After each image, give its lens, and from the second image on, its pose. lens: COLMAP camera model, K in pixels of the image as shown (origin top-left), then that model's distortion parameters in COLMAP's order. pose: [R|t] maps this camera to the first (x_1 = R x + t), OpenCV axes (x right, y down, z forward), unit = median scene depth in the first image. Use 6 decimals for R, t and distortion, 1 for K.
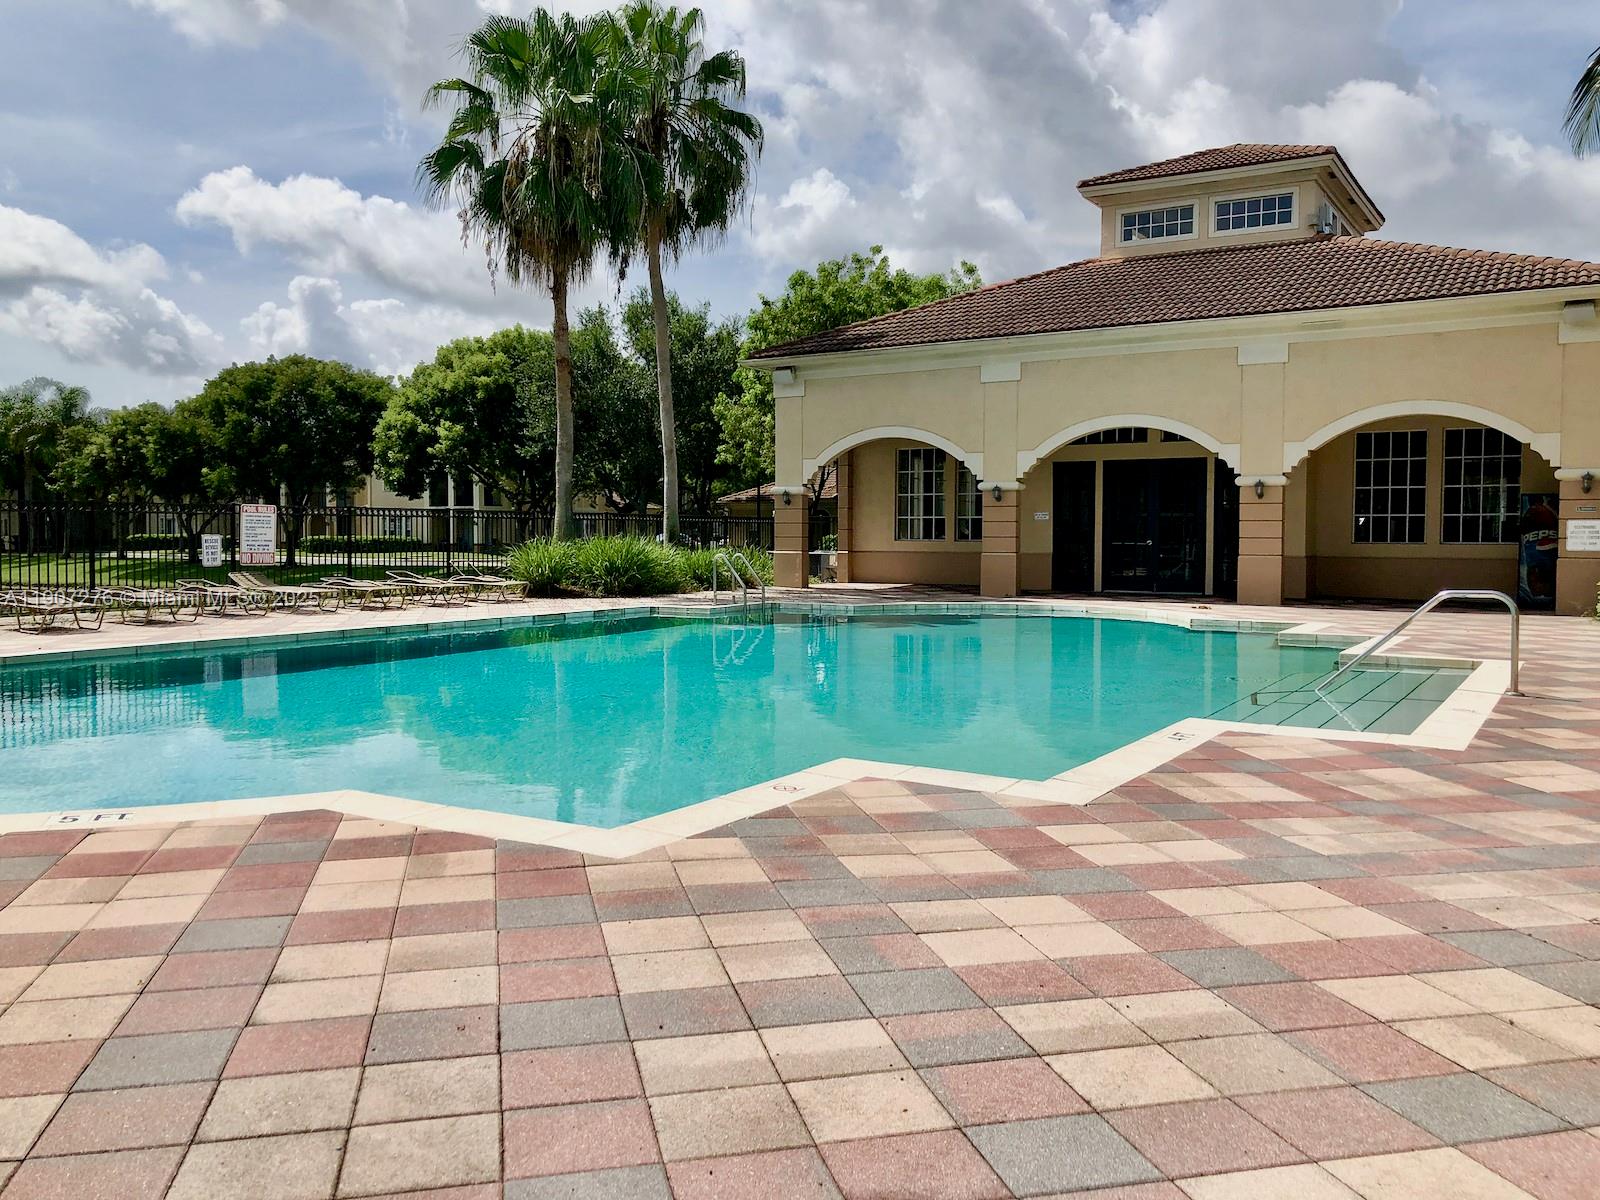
lens RADIAL K [[1317.5, 0, 786.8], [0, 1317.5, 569.9], [0, 0, 1]] dist [0.034914, -0.031715]
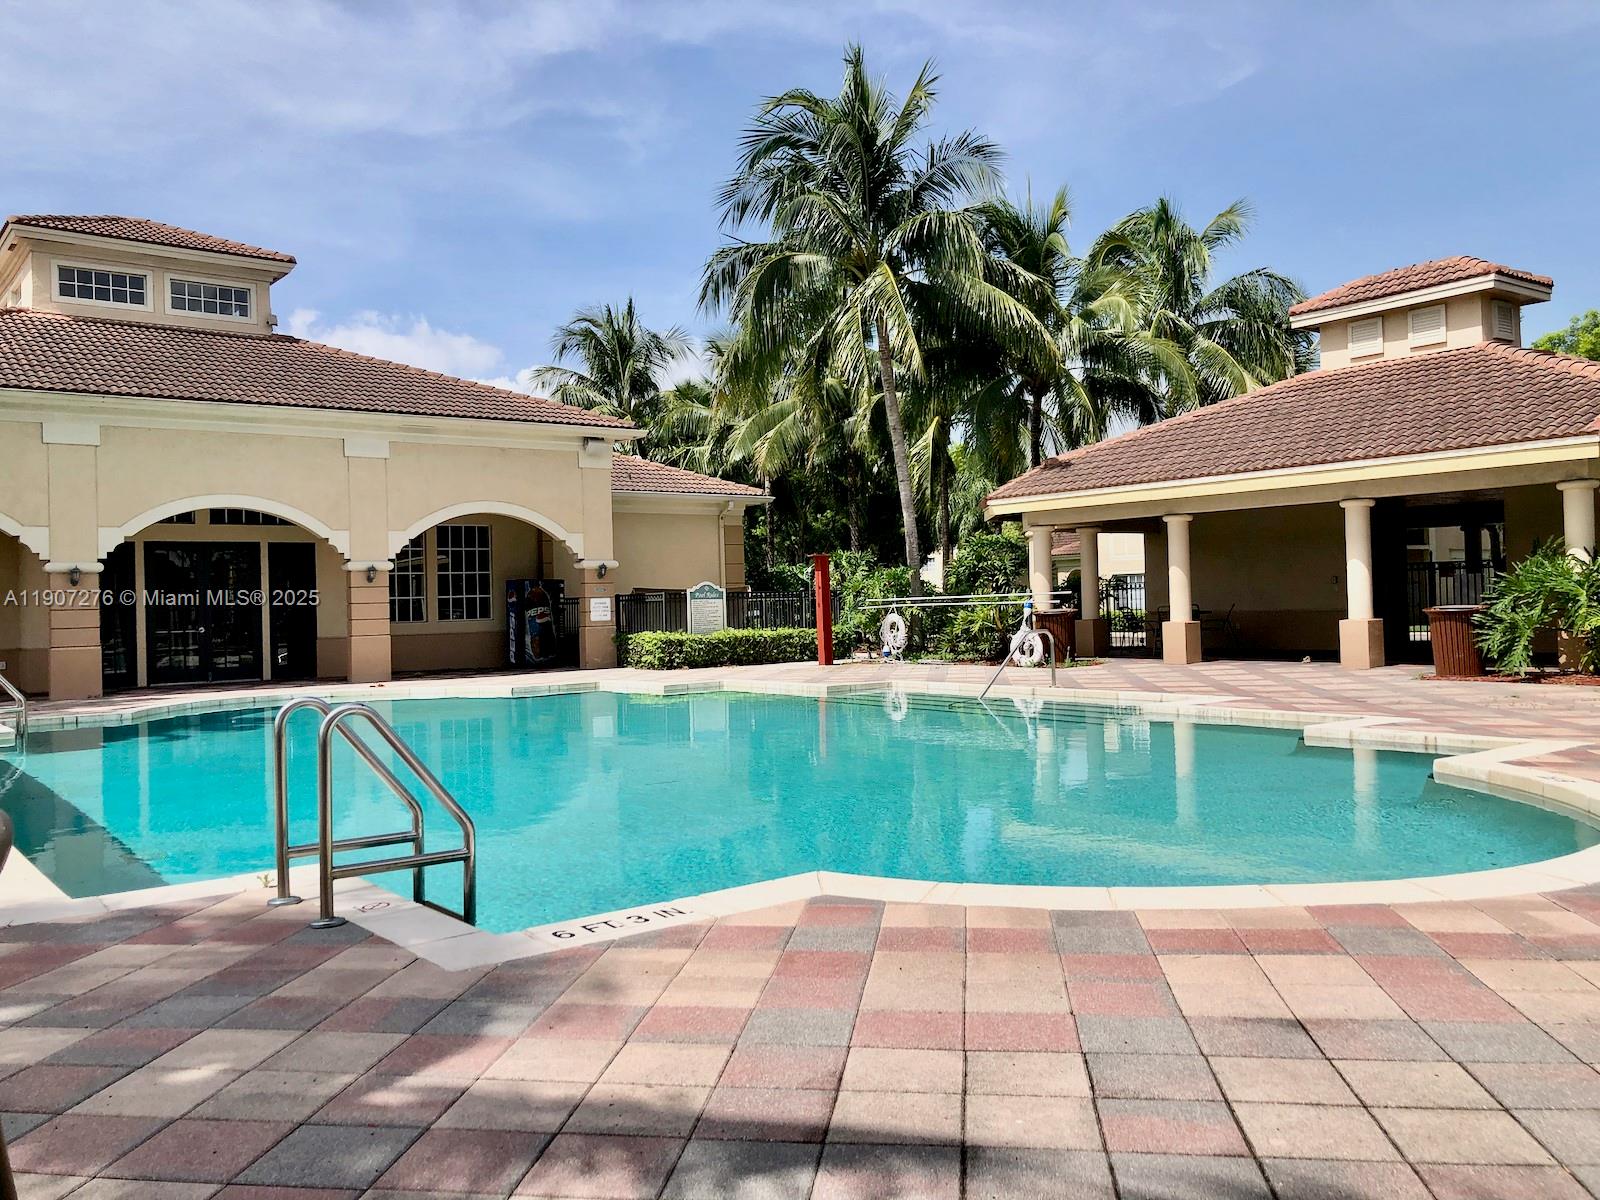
lens RADIAL K [[1317.5, 0, 801.1], [0, 1317.5, 566.5], [0, 0, 1]] dist [0.034914, -0.031715]
pose [[0.337915, 0.013151, 0.941085, -0.463297], [0.056314, 0.997828, -0.034164, -0.009141], [-0.939490, 0.064541, 0.336441, 0.271466]]
